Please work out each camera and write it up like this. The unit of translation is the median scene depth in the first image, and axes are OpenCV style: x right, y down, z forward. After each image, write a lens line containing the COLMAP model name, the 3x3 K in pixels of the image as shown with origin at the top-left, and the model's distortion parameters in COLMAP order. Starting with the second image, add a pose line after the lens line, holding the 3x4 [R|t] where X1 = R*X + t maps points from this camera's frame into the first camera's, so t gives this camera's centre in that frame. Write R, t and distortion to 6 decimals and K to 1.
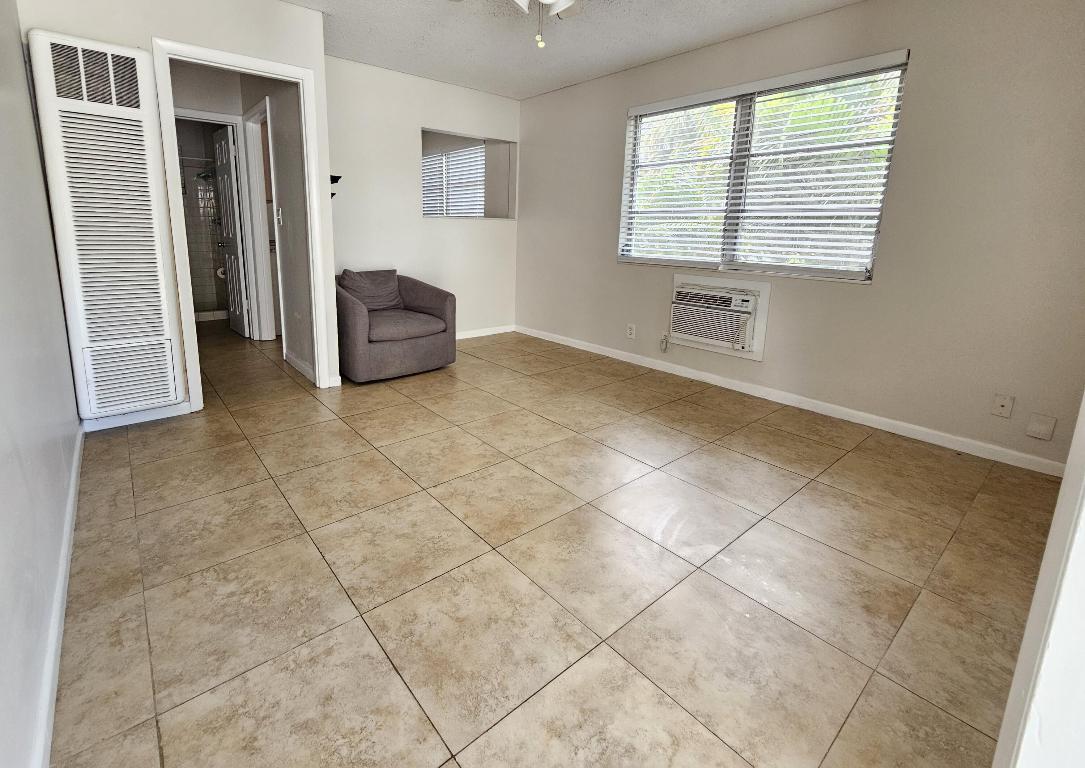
lens RADIAL K [[485.2, 0, 537.9], [0, 485.2, 386.5], [0, 0, 1]] dist [-0.001554, 0.000003]
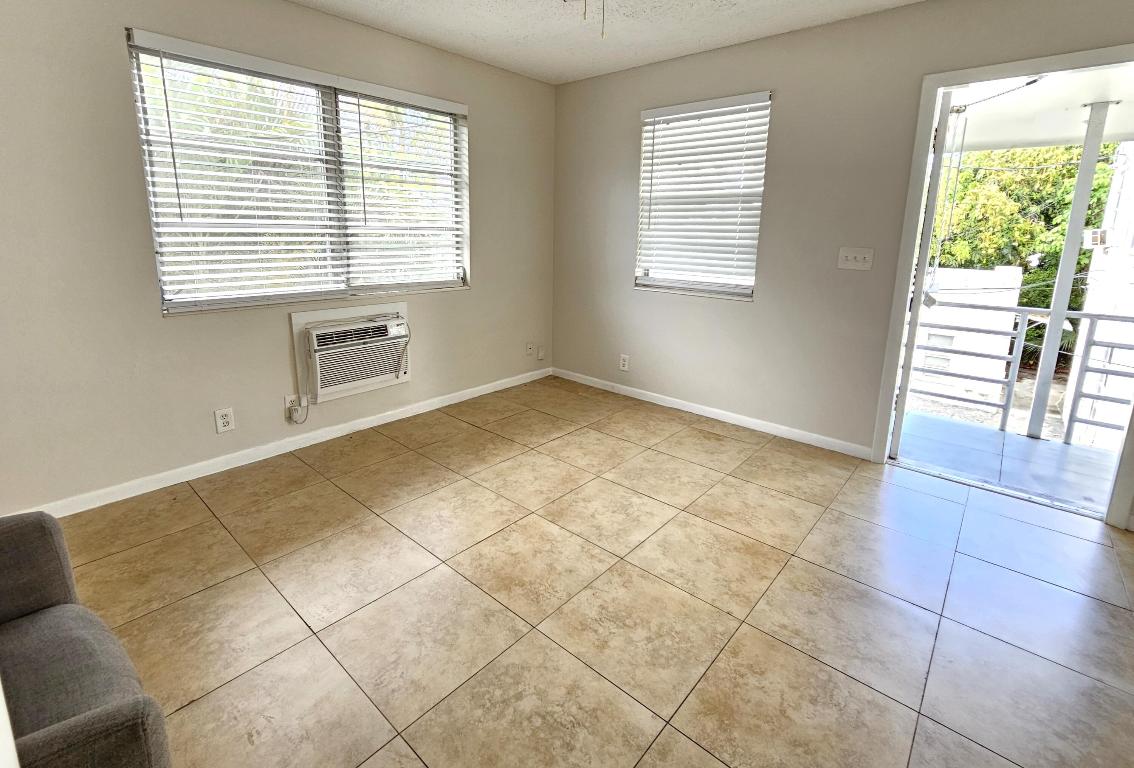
lens RADIAL K [[489.0, 0, 562.2], [0, 489.0, 382.3], [0, 0, 1]] dist [-0.008591, -0.000425]
pose [[-0.115354, -0.310430, 0.943571, -0.619301], [0.289726, 0.898094, 0.330888, -0.352188], [-0.950133, 0.311546, -0.013659, 0.893812]]
